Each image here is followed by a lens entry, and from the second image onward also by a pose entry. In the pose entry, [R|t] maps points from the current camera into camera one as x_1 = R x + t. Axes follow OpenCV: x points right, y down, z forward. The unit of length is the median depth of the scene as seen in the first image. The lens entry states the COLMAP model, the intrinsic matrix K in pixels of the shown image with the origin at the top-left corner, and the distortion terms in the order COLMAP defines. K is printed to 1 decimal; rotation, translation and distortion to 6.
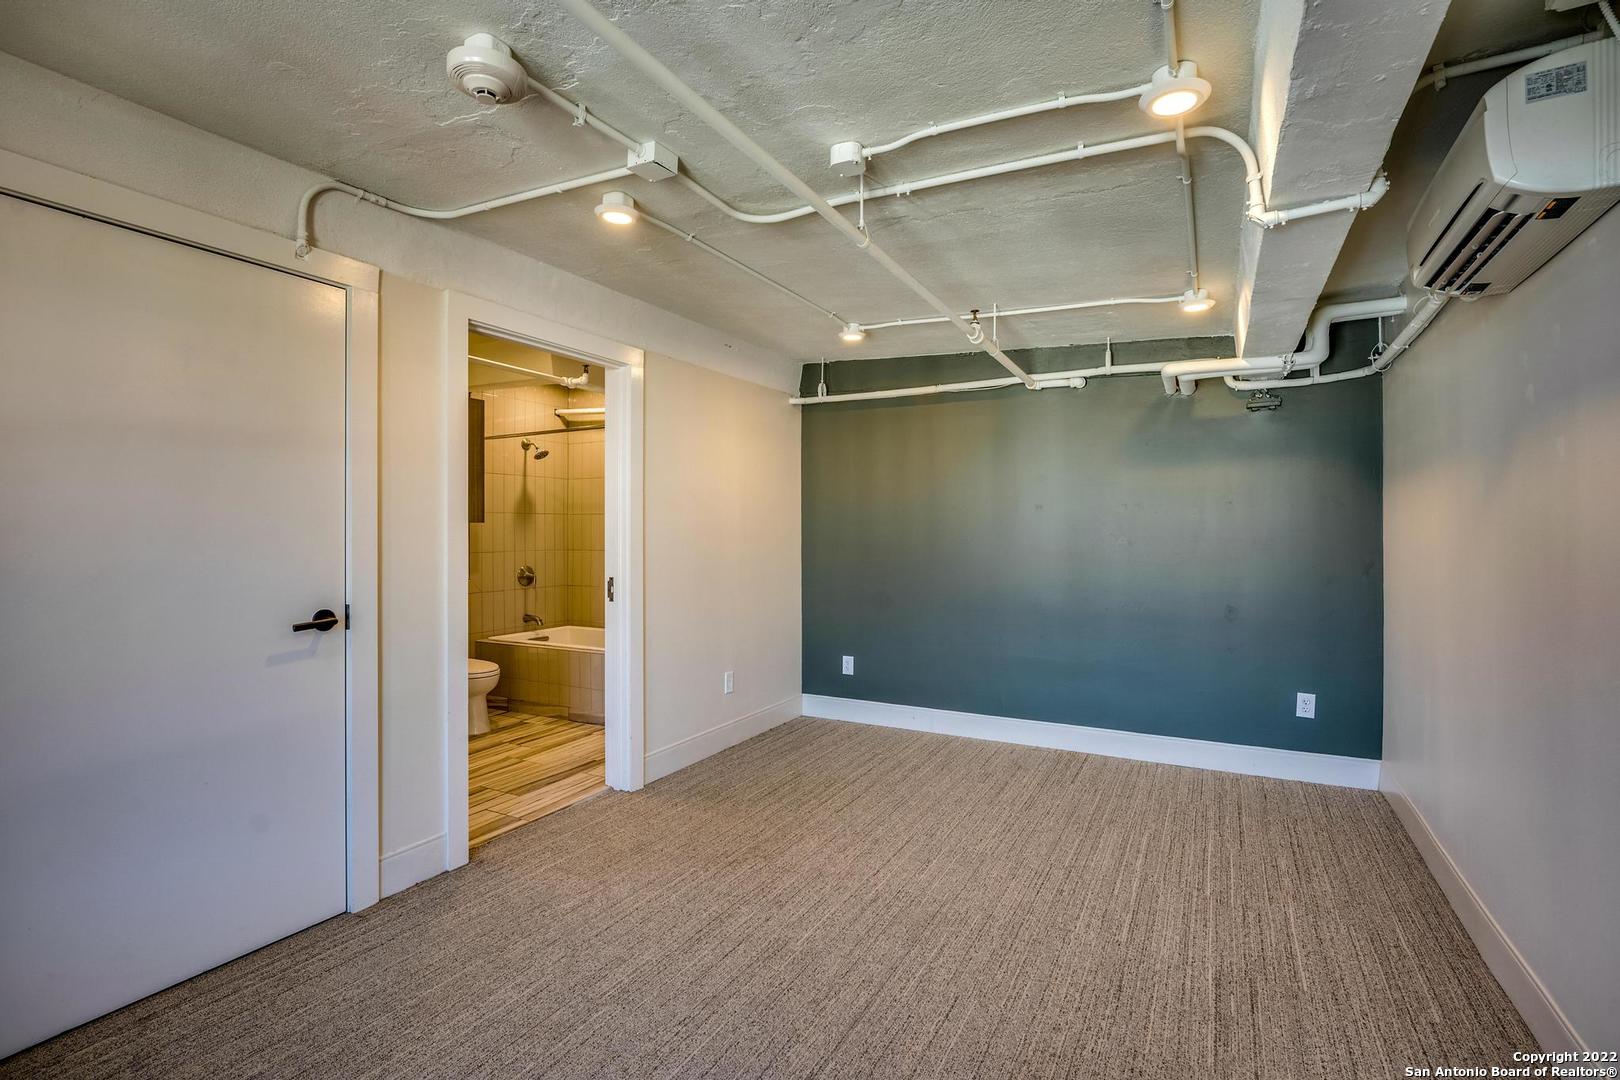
lens RADIAL K [[767.8, 0, 809.1], [0, 767.8, 539.0], [0, 0, 1]] dist [-0.001030, -0.000200]
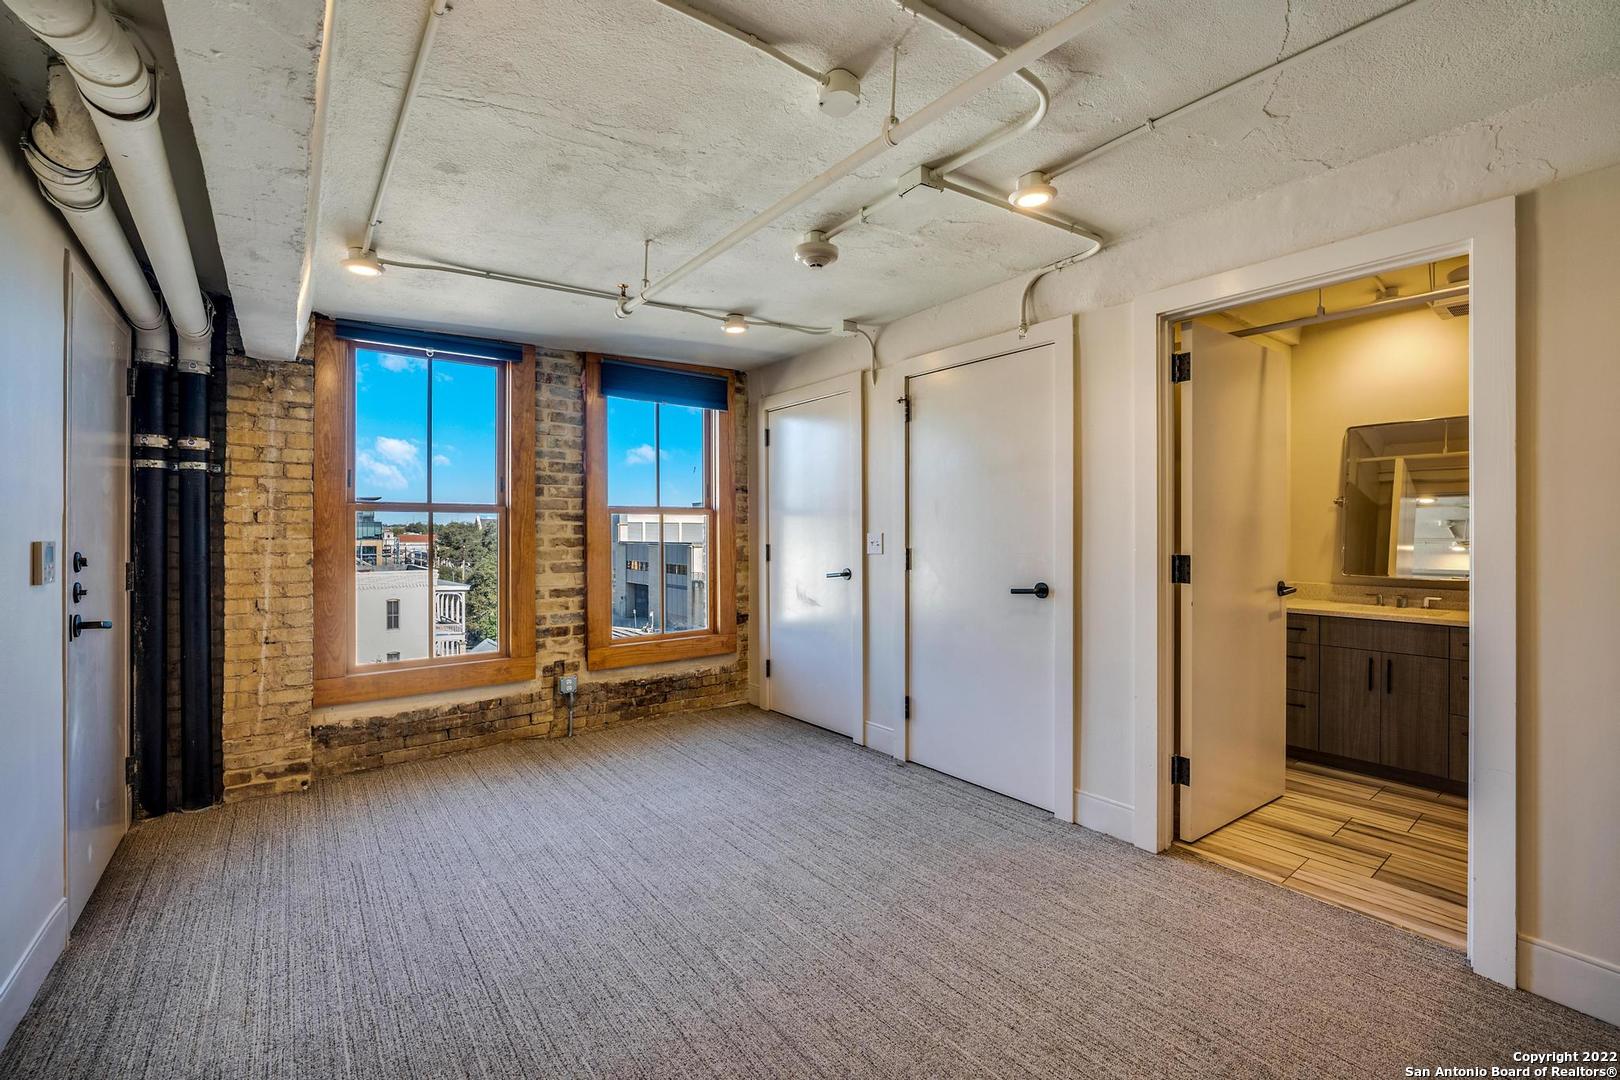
lens RADIAL K [[712.9, 0, 809.4], [0, 712.9, 533.0], [0, 0, 1]] dist [-0.001278, 0.000048]
pose [[-0.423353, 0.000321, -0.905965, 0.660169], [-0.006053, 0.999977, 0.003183, 0.001214], [0.905944, 0.006832, -0.423342, 1.089631]]
